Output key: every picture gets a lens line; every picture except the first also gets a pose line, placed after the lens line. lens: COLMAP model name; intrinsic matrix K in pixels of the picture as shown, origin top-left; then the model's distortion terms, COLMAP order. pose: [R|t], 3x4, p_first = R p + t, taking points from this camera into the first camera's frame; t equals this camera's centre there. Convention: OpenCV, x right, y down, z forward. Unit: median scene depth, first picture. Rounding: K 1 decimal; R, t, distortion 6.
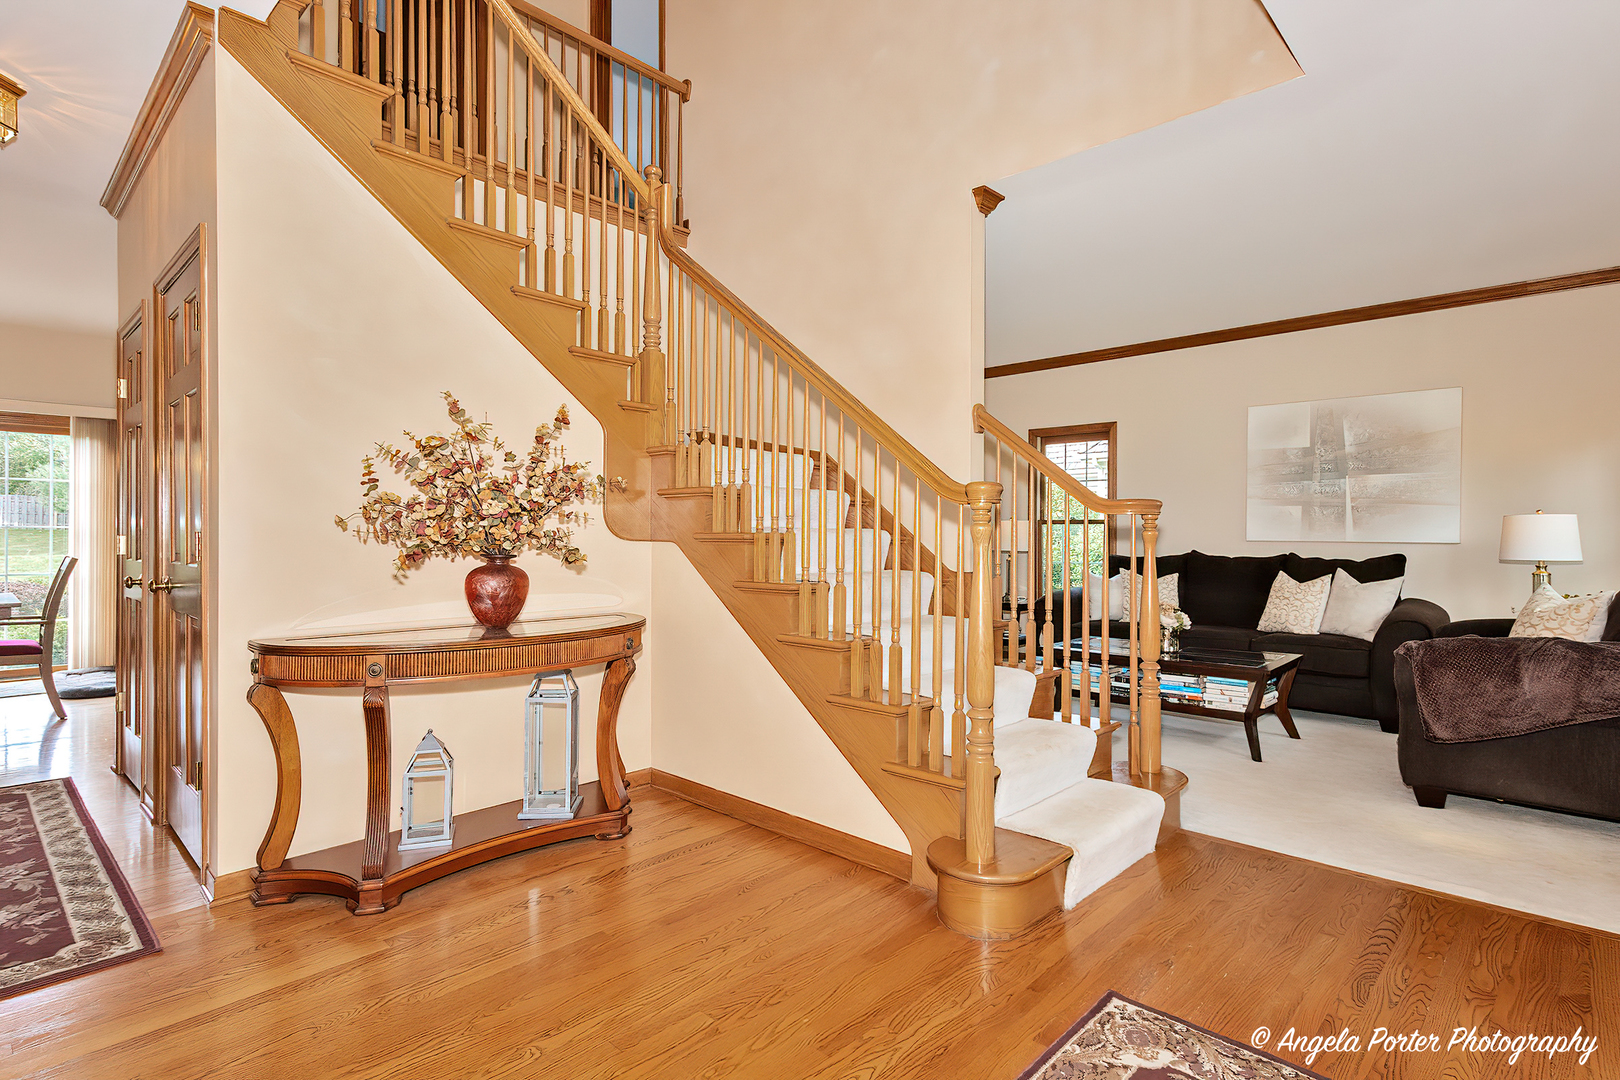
lens RADIAL K [[819.3, 0, 814.4], [0, 819.3, 535.4], [0, 0, 1]] dist [-0.006213, -0.000790]
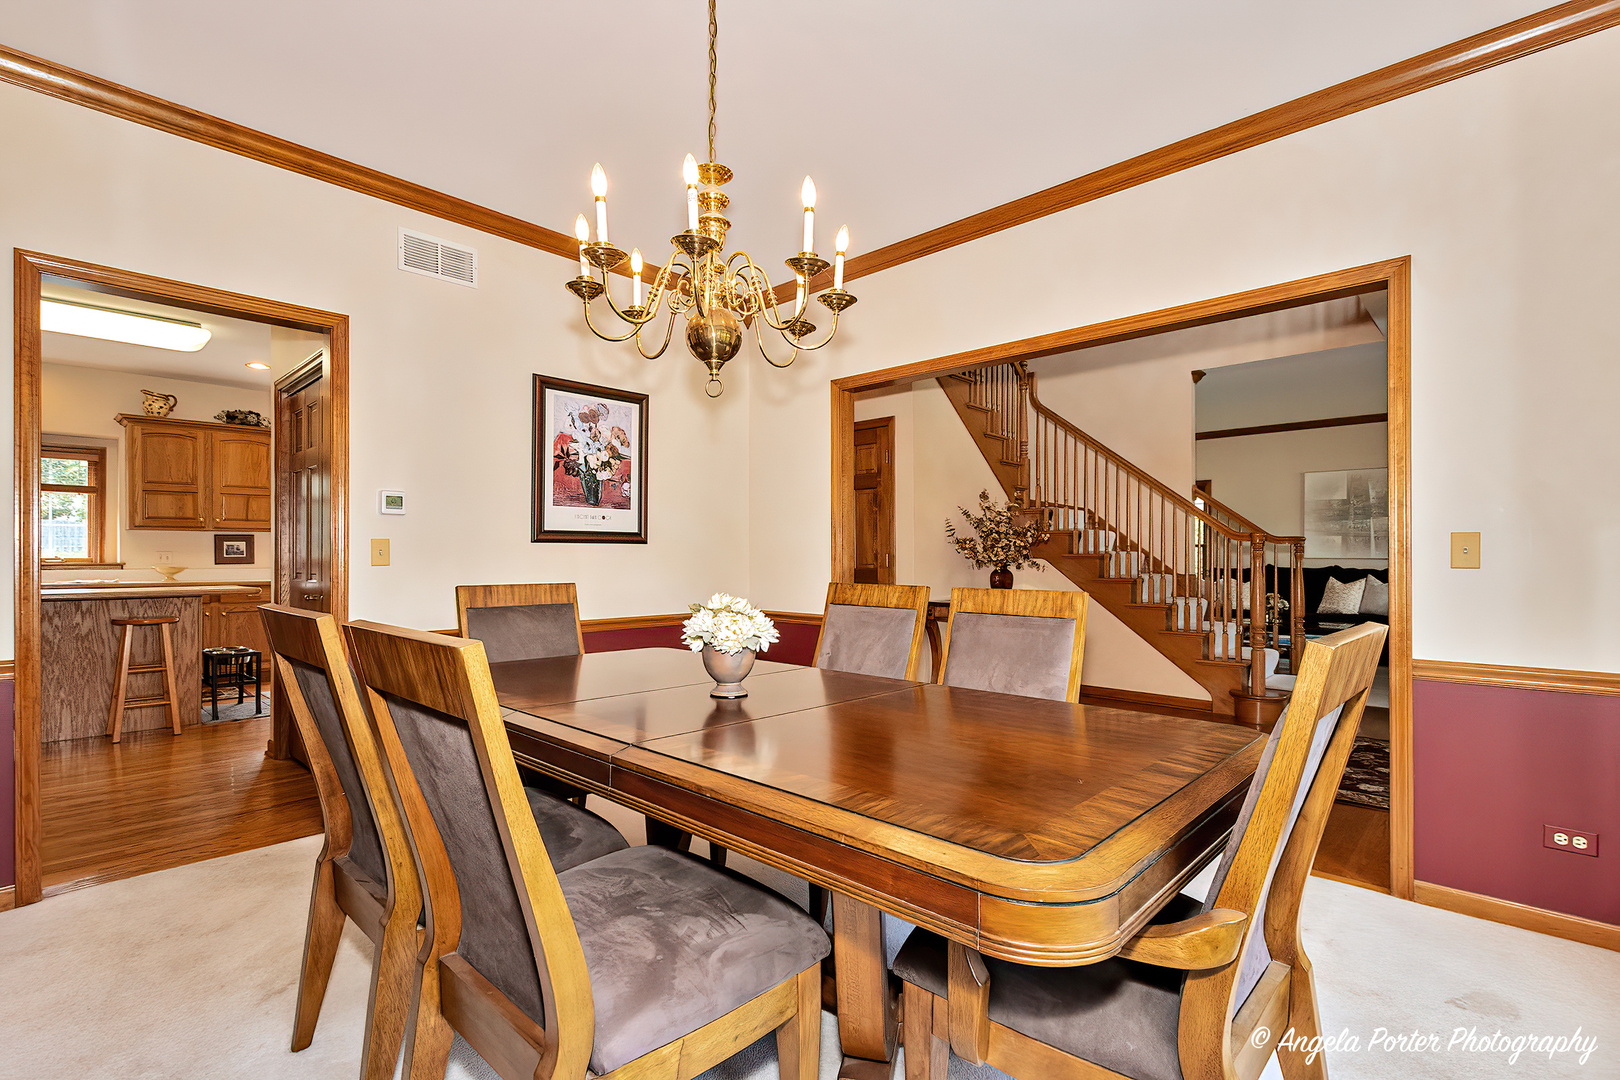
lens RADIAL K [[750.8, 0, 804.3], [0, 750.8, 546.9], [0, 0, 1]] dist [0.009130, -0.002894]
pose [[0.999992, -0.003855, -0.000507, -0.480588], [0.003848, 0.999898, -0.013771, 0.001770], [0.000560, 0.013769, 0.999905, -0.503067]]
